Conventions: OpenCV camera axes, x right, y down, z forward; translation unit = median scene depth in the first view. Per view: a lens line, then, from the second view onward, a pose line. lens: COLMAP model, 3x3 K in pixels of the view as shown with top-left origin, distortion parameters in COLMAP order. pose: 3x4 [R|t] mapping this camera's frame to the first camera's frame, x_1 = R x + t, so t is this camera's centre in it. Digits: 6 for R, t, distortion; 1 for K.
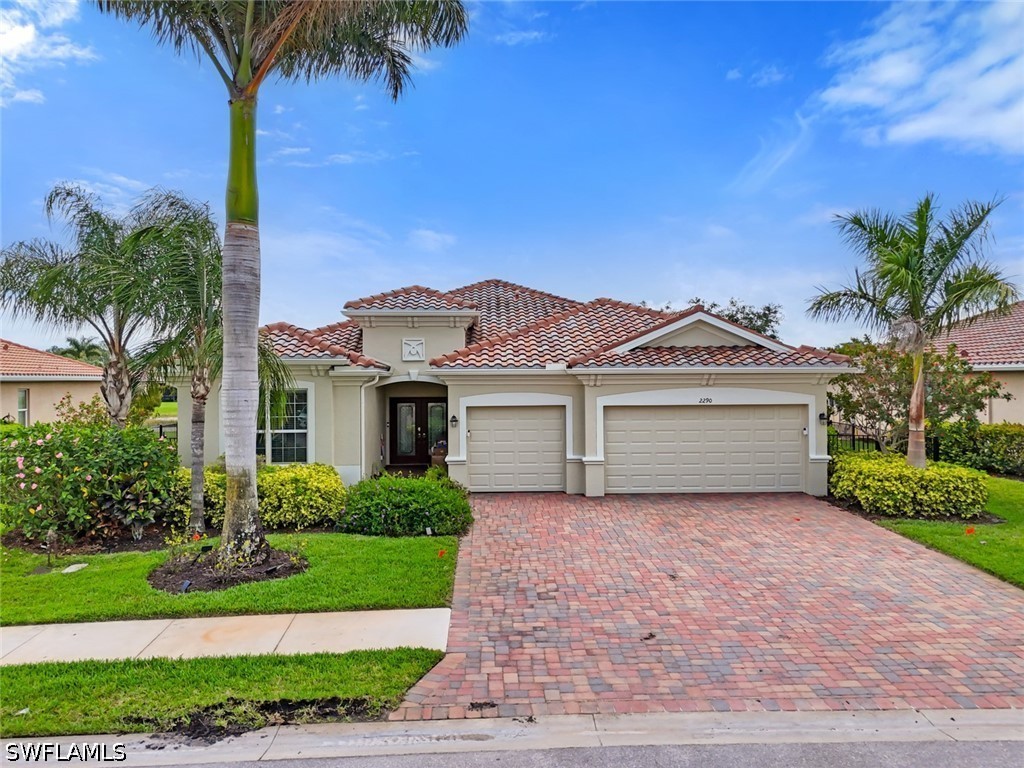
lens RADIAL K [[764.2, 0, 512.0], [0, 764.2, 384.0], [0, 0, 1]] dist [0.060978, -0.048873]
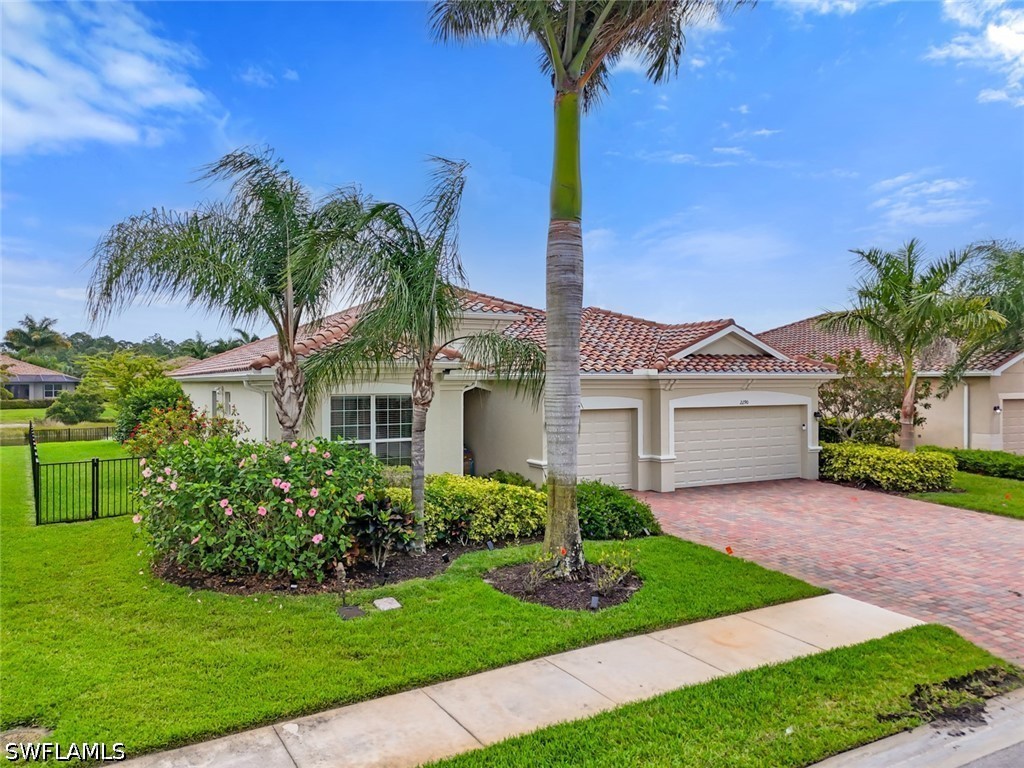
lens RADIAL K [[764.2, 0, 512.0], [0, 764.2, 384.0], [0, 0, 1]] dist [0.060978, -0.048873]
pose [[0.898632, 0.000470, 0.438703, -0.990523], [0.000968, 0.999995, -0.003053, -0.004357], [-0.438702, 0.003168, 0.898627, 0.210147]]
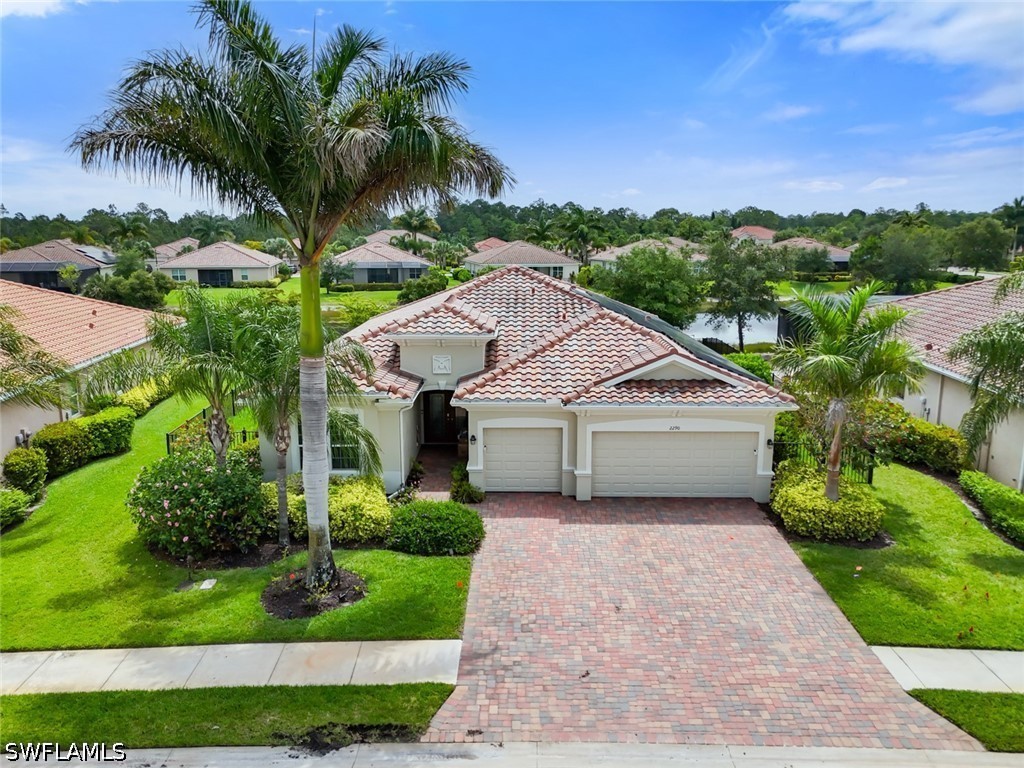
lens RADIAL K [[779.7, 0, 512.0], [0, 779.7, 384.0], [0, 0, 1]] dist [0.066467, -0.054332]
pose [[0.998630, 0.014767, -0.050196, 0.090353], [-0.005057, 0.982097, 0.188309, -0.502952], [0.052078, -0.187797, 0.980826, -0.427325]]
